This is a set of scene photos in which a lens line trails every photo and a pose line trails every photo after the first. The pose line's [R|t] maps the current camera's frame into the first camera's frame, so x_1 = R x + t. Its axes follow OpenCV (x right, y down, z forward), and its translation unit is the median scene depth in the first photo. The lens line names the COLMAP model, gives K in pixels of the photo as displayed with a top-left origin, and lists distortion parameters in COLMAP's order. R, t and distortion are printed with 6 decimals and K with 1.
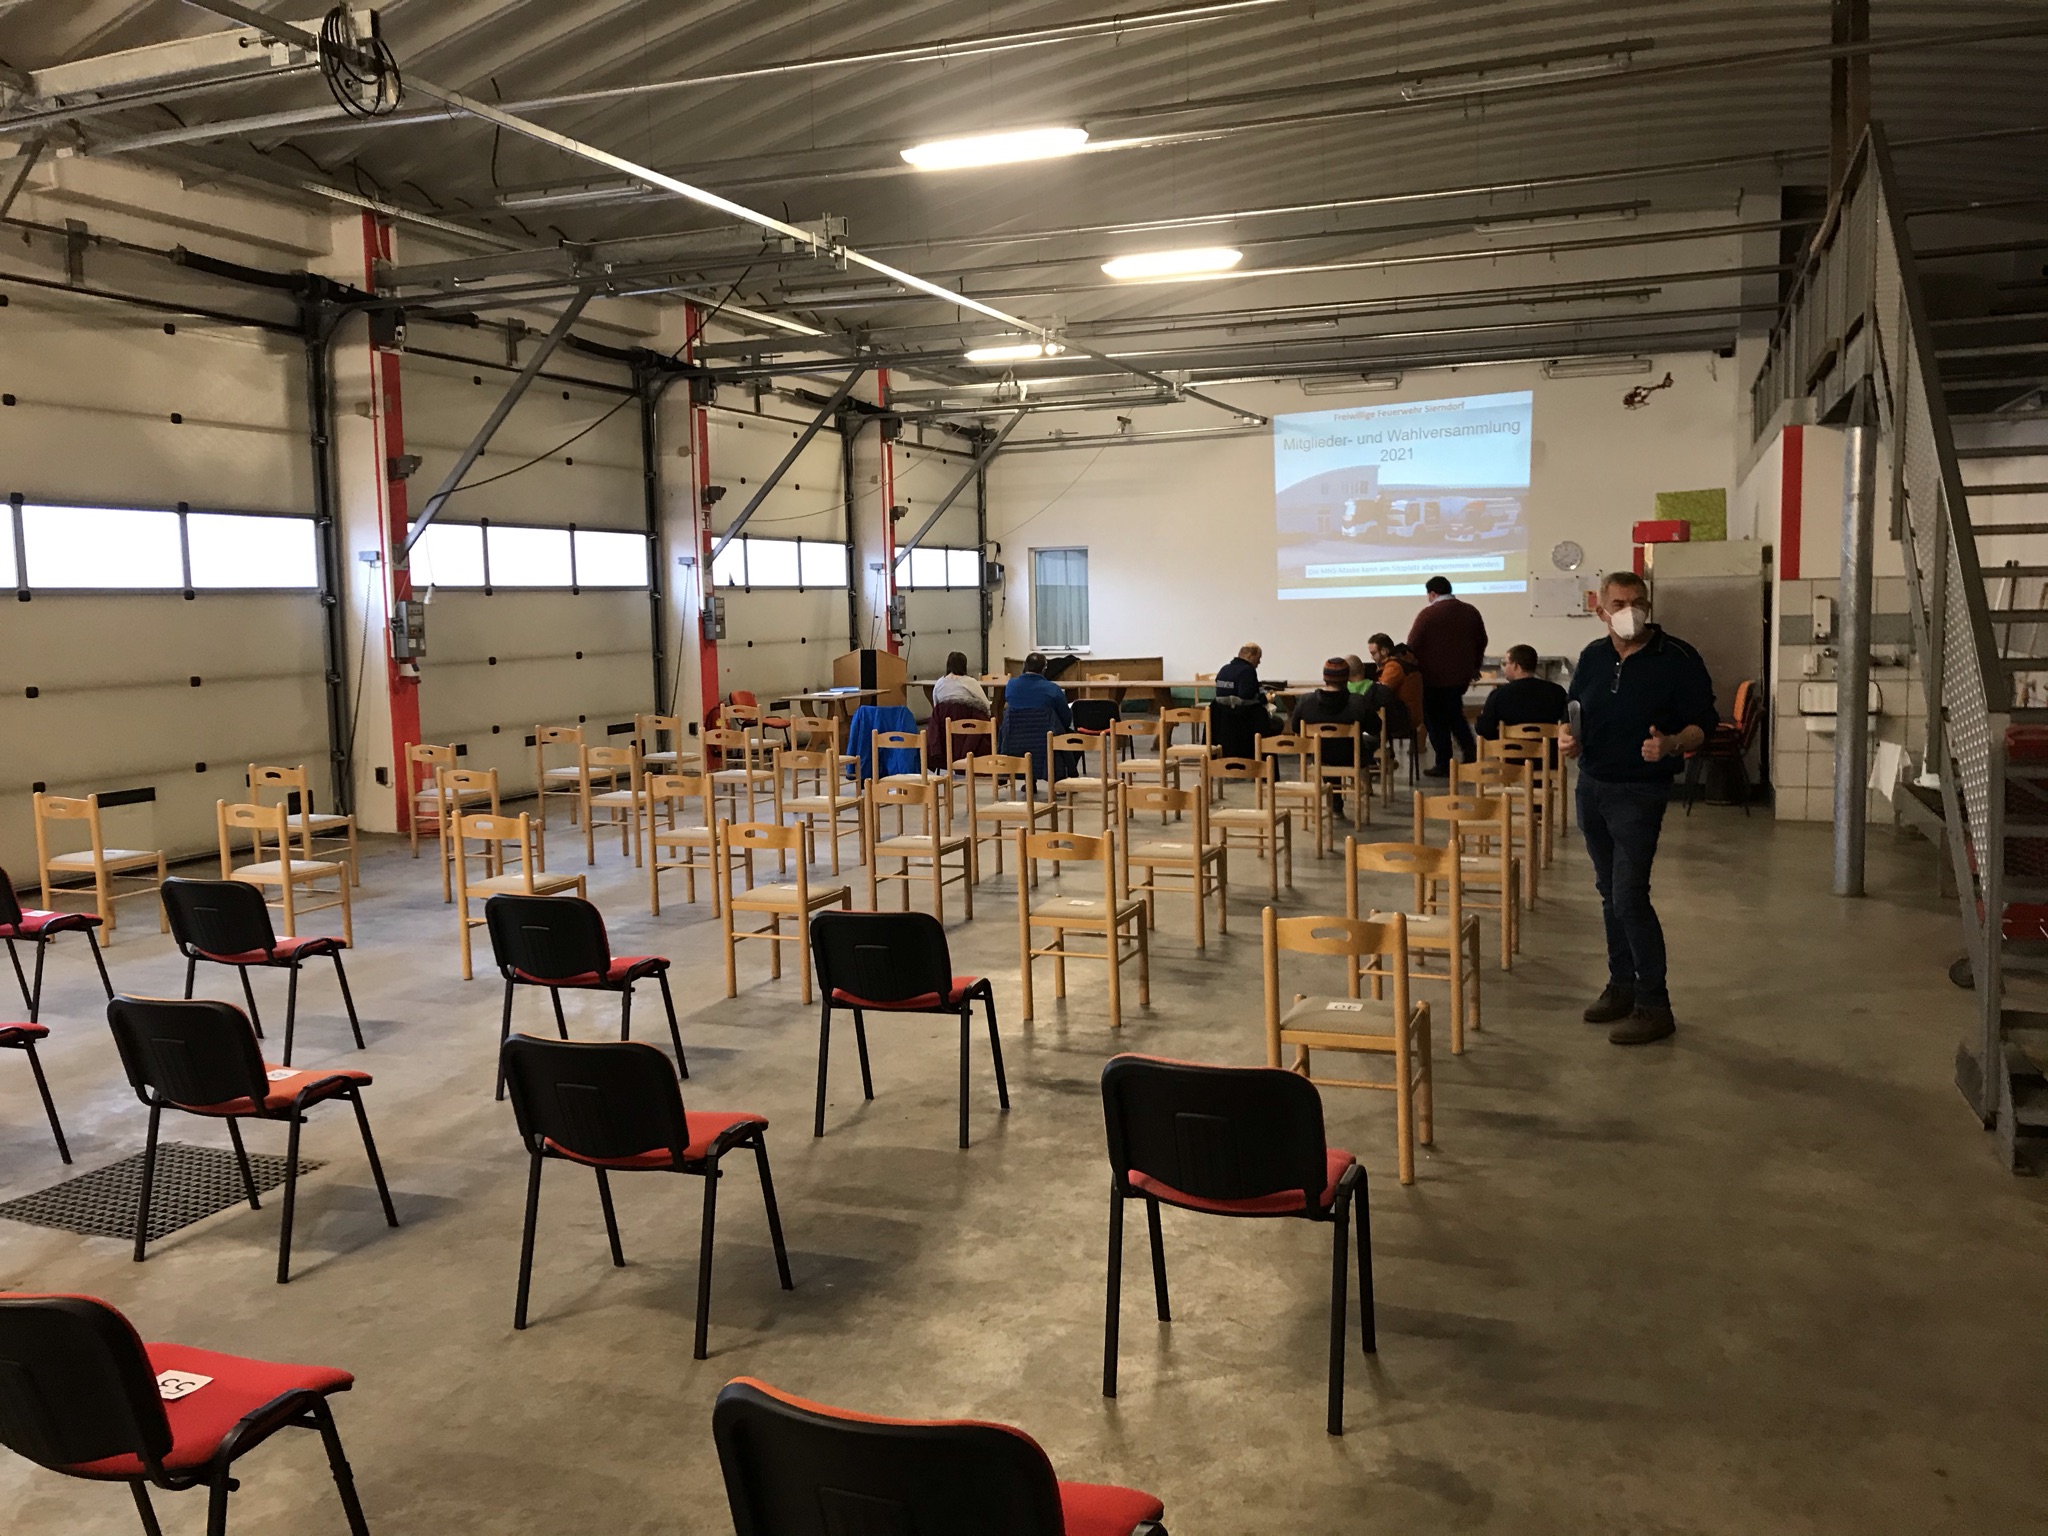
lens RADIAL K [[1670.9, 0, 1024.0], [0, 1670.9, 768.0], [0, 0, 1]] dist [0.005235, -0.001479]
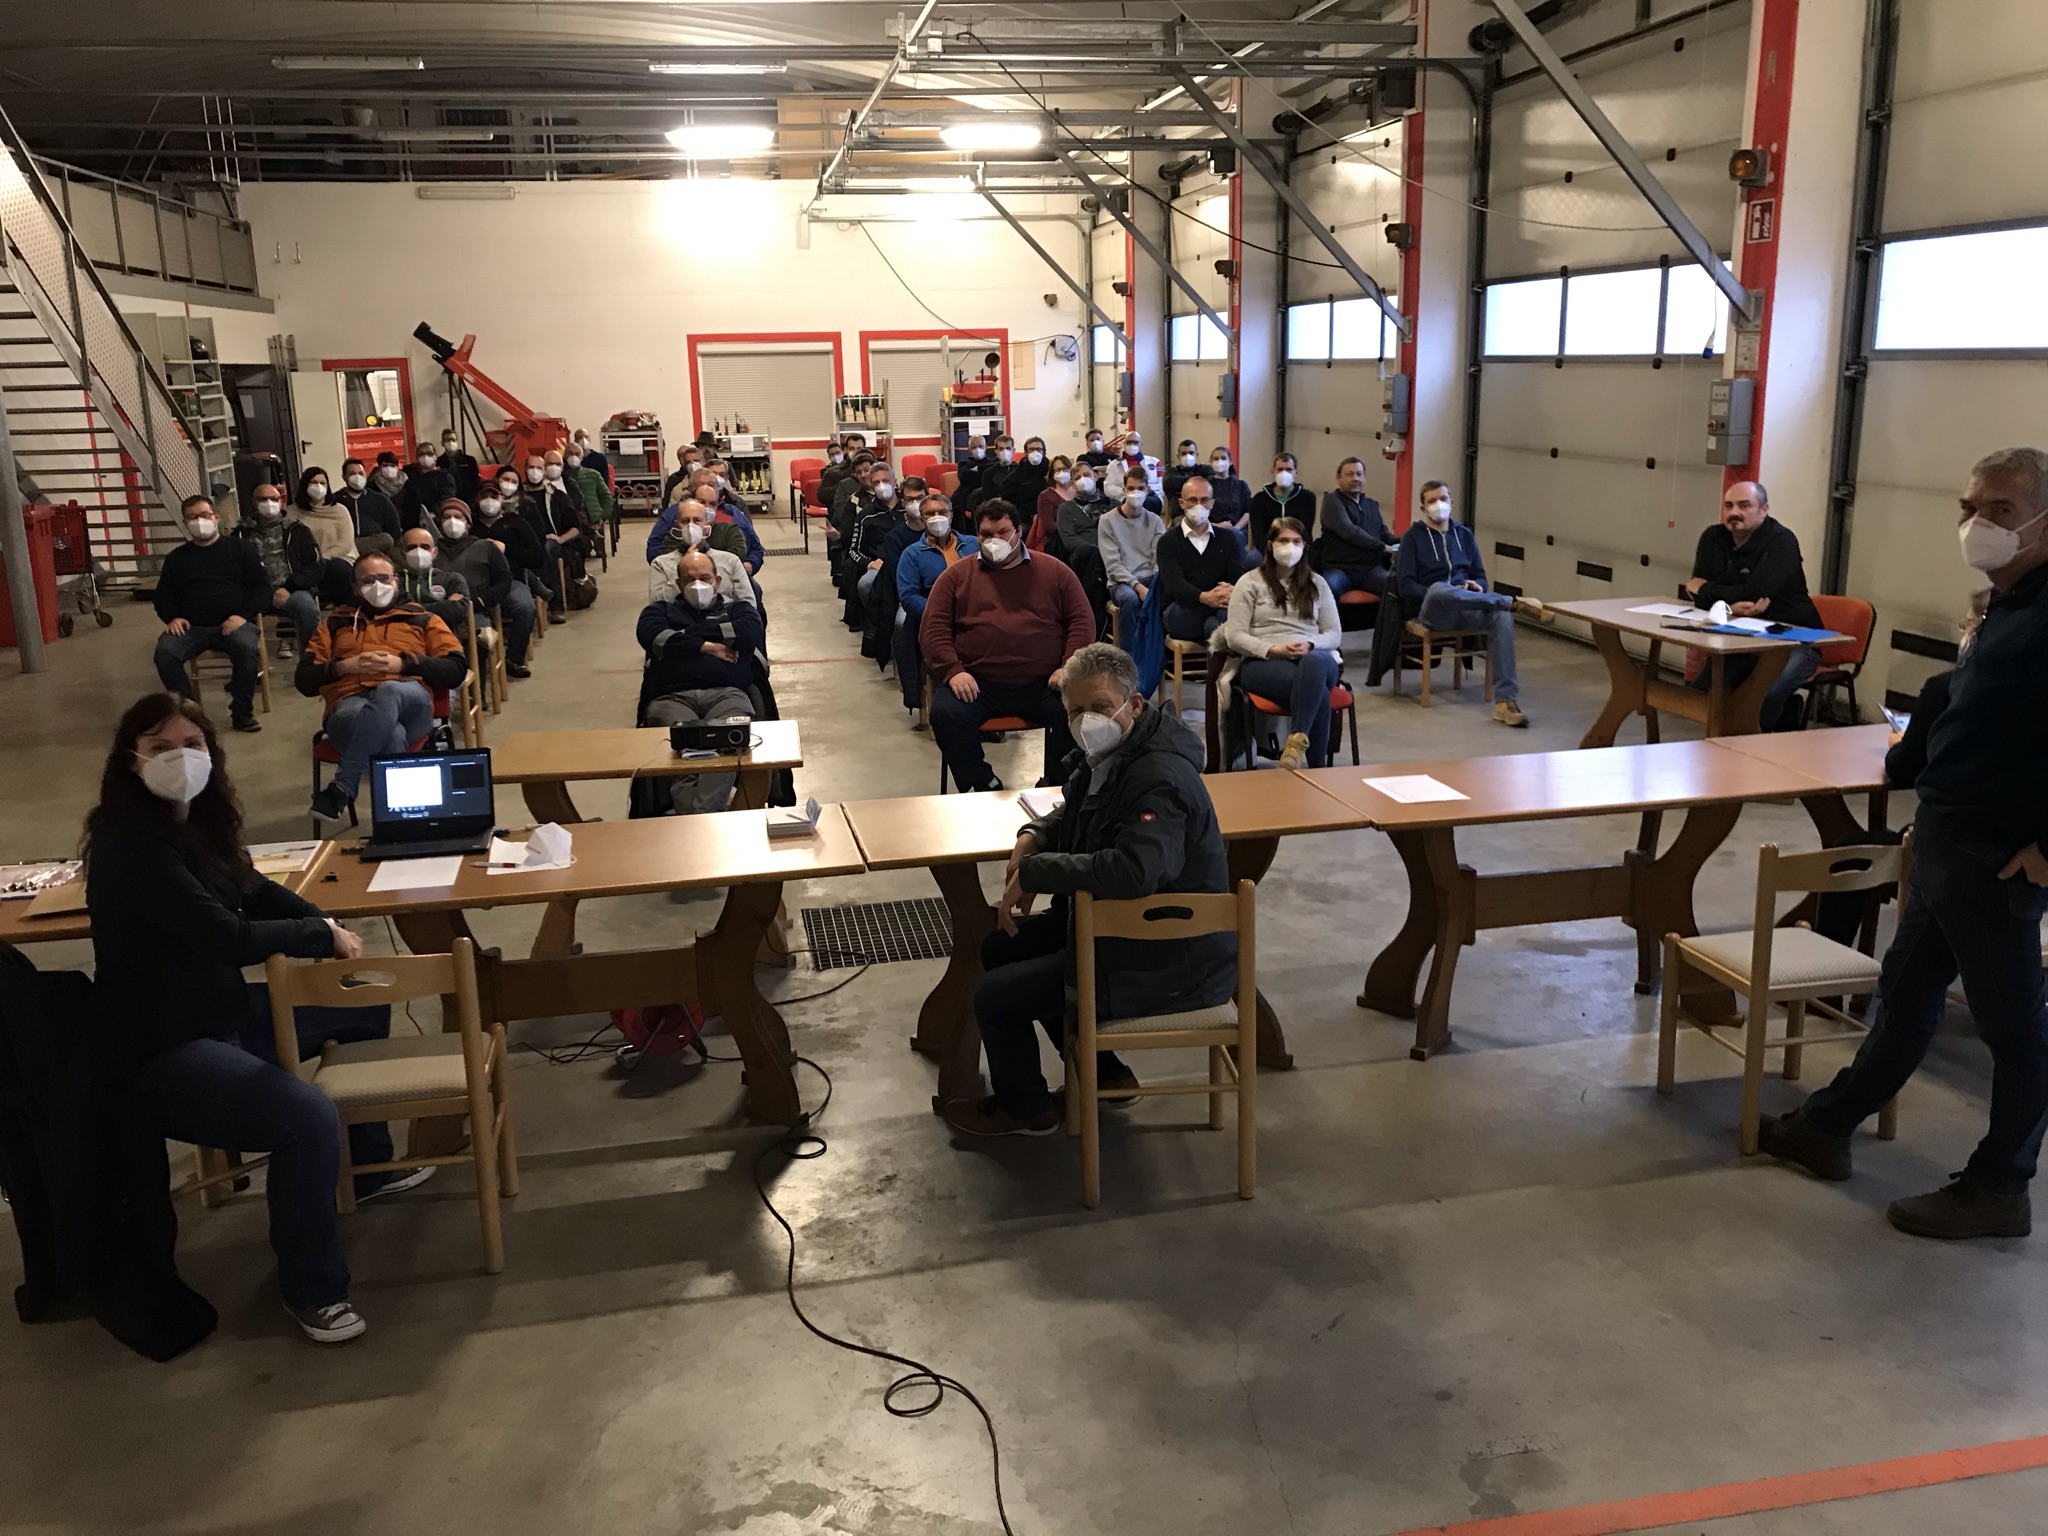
lens RADIAL K [[1670.9, 0, 1024.0], [0, 1670.9, 768.0], [0, 0, 1]] dist [0.005235, -0.001479]
pose [[-0.846208, 0.167520, -0.505835, 0.315336], [-0.013150, 0.942441, 0.334112, -0.183172], [0.532691, 0.289380, -0.795299, 1.529590]]
